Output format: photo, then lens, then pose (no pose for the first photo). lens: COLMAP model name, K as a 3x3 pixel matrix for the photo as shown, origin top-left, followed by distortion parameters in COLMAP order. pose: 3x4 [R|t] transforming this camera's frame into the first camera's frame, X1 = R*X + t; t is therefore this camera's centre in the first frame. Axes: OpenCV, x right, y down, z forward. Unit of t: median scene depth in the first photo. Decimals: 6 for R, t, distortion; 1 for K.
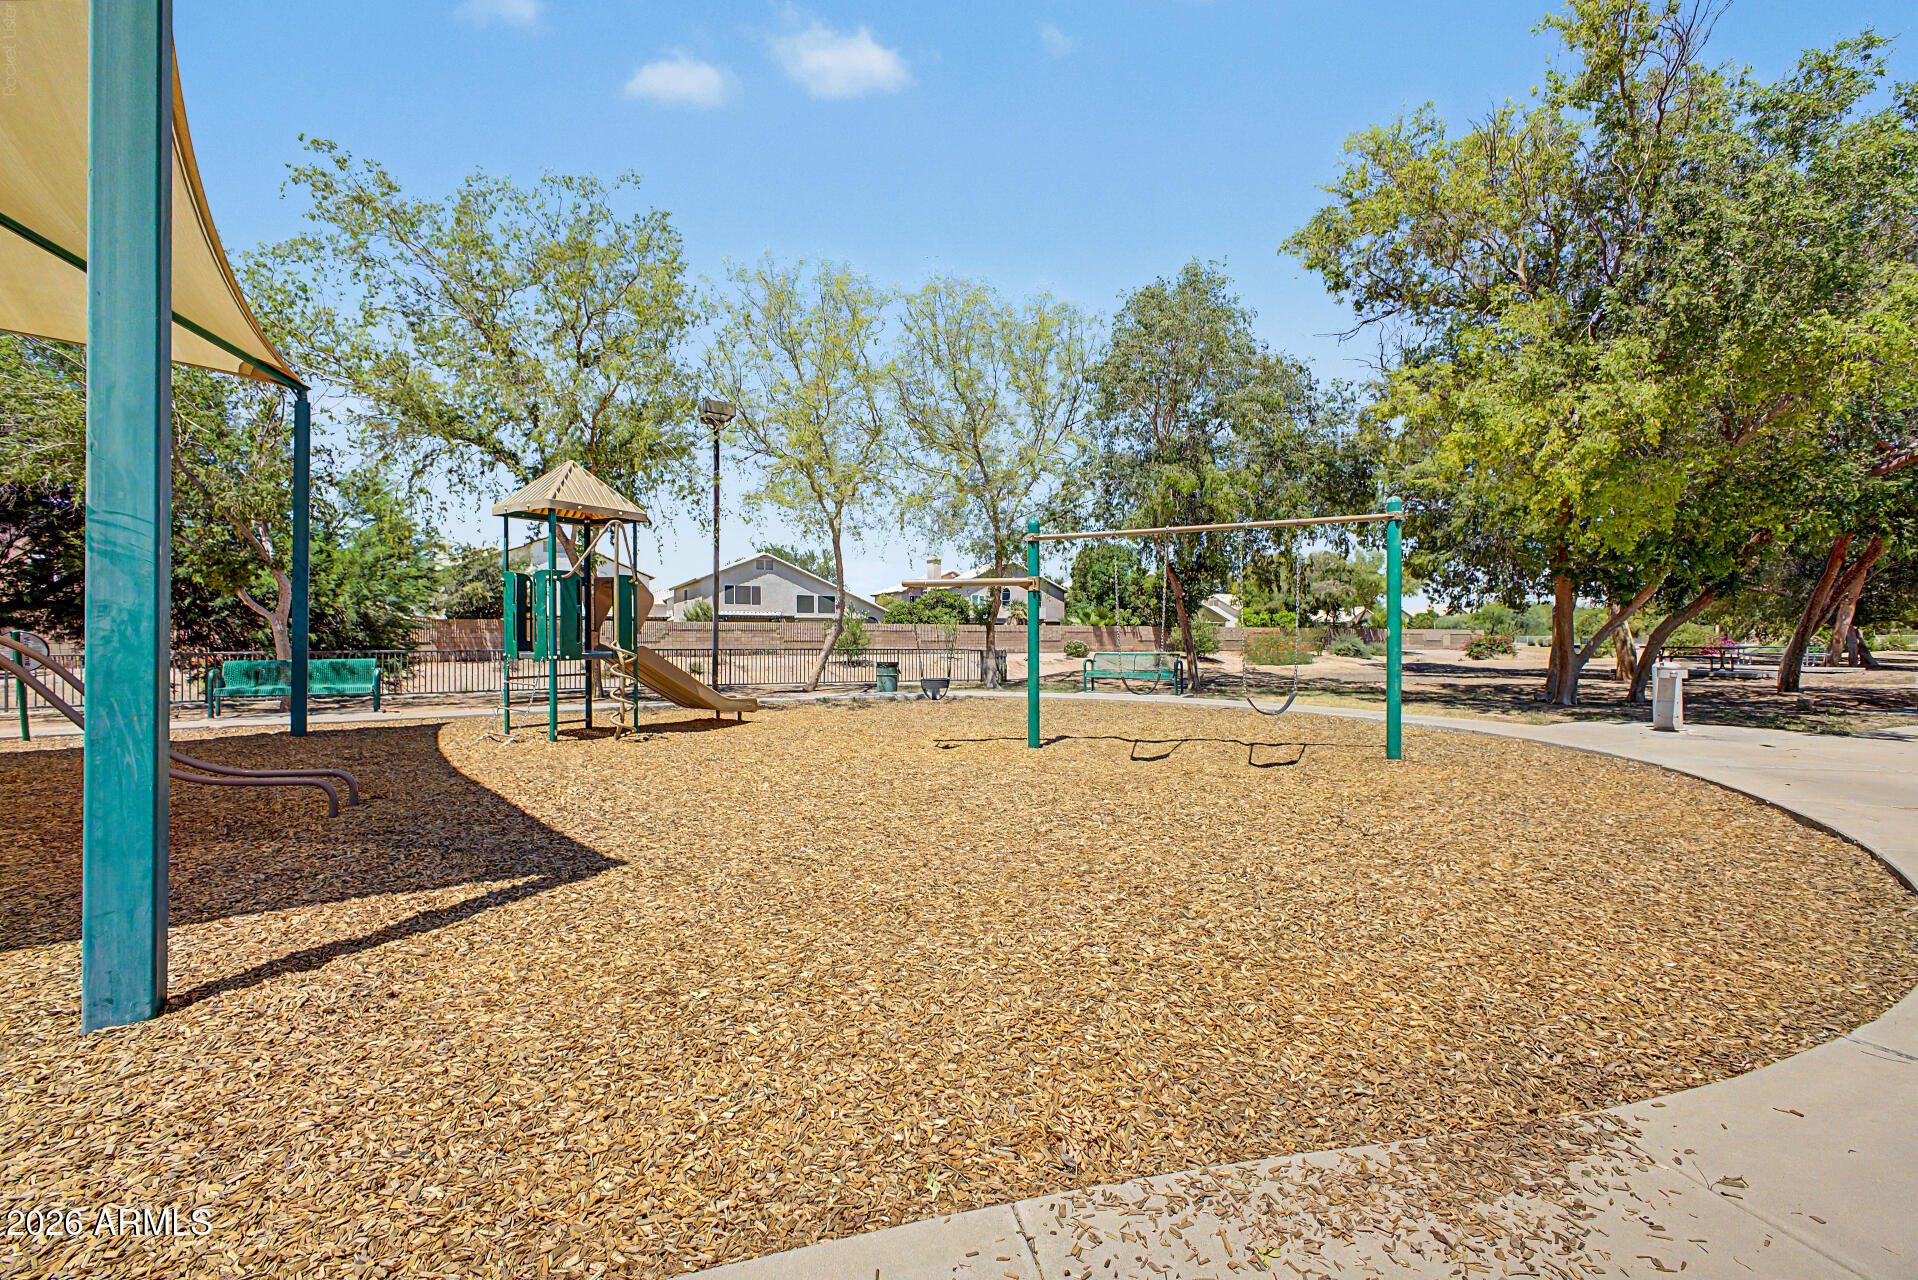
lens RADIAL K [[779.7, 0, 956.3], [0, 779.7, 638.9], [0, 0, 1]] dist [0.000670, 0.000431]
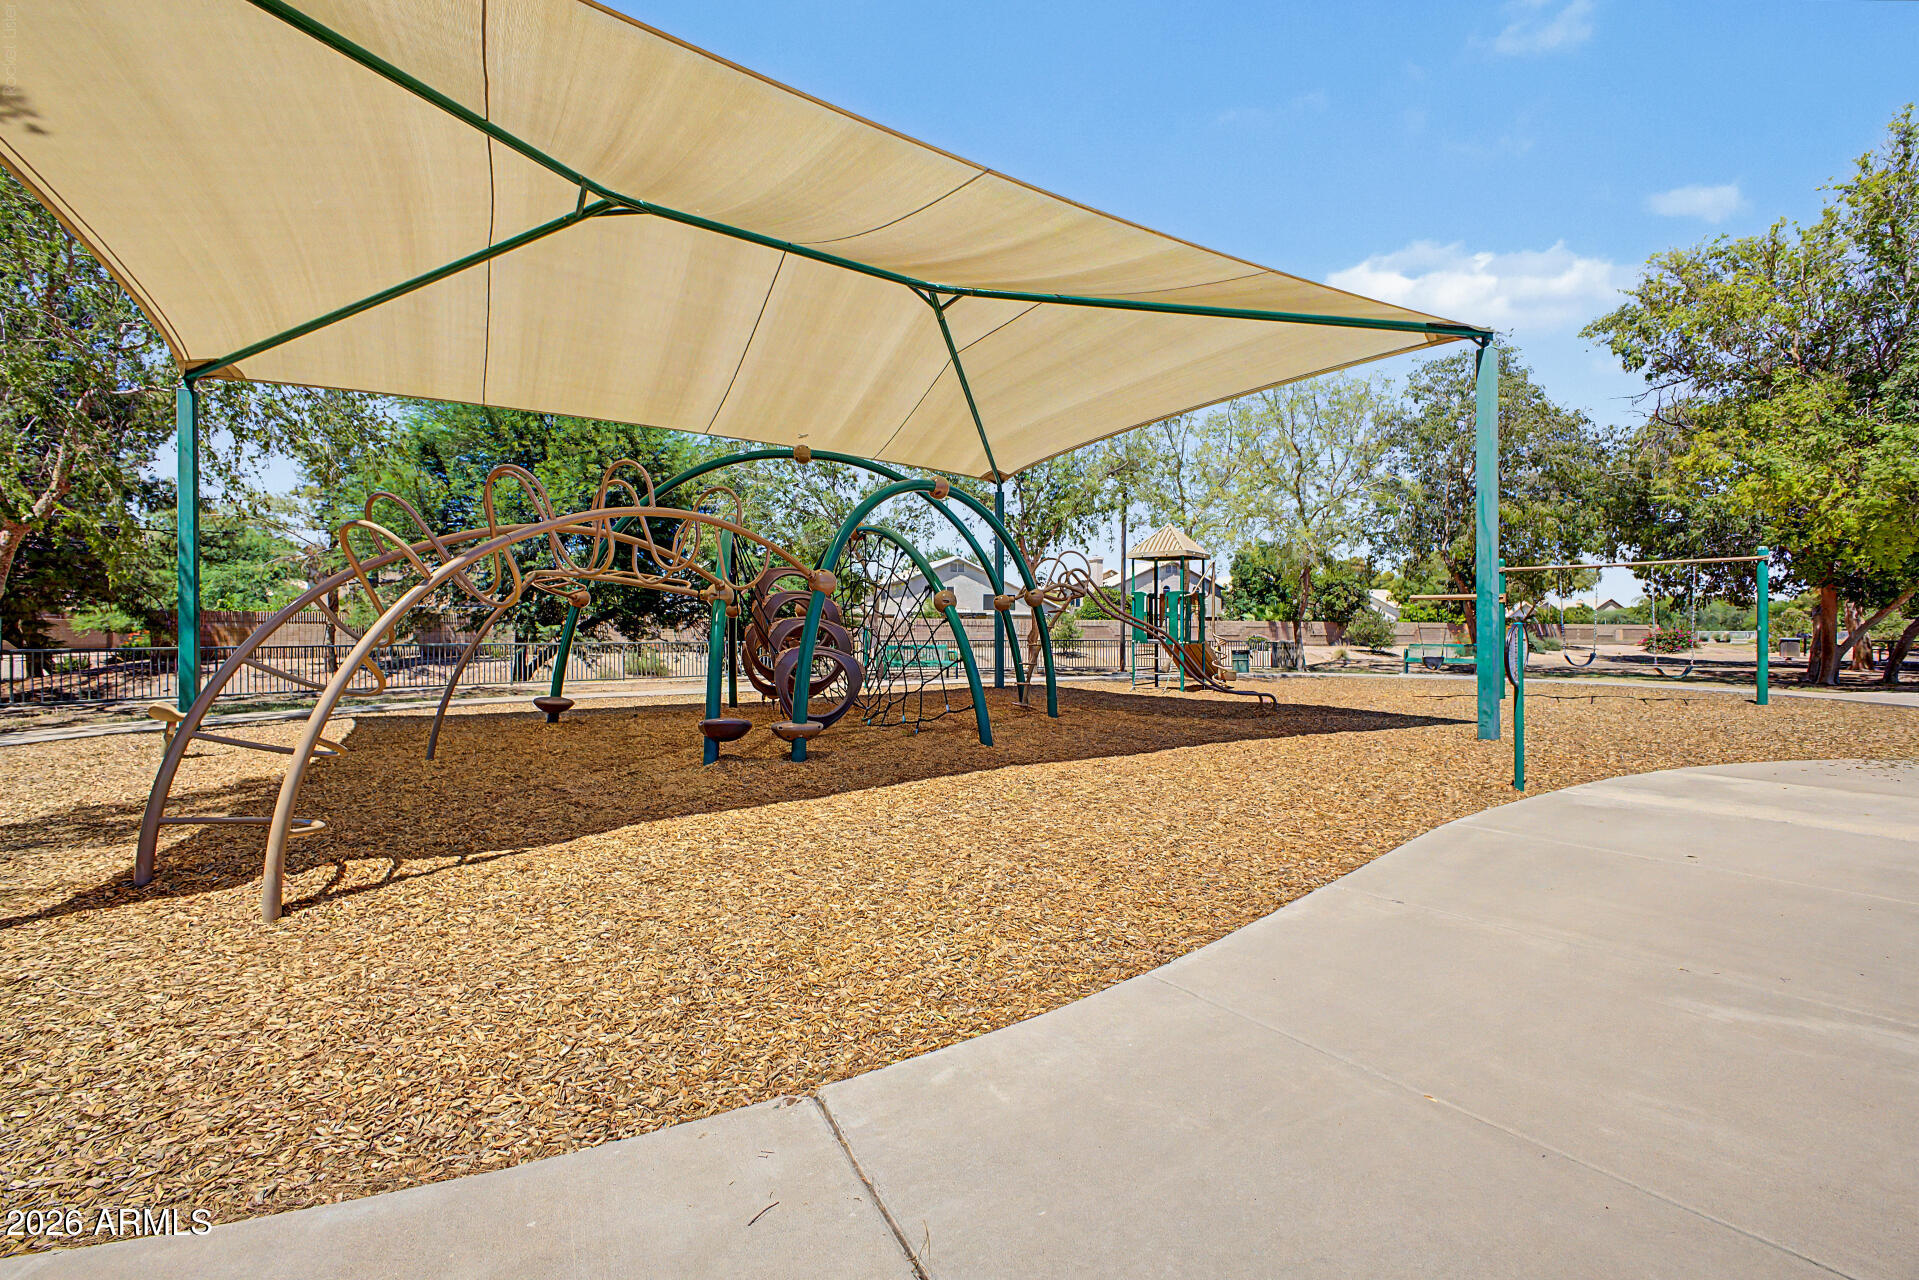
lens RADIAL K [[780.1, 0, 963.6], [0, 780.1, 633.0], [0, 0, 1]] dist [0.000670, 0.000431]
pose [[0.993637, 0.000819, -0.112631, -0.404480], [-0.000927, 0.999999, -0.000911, 0.002090], [0.112631, 0.001010, 0.993636, -0.361441]]
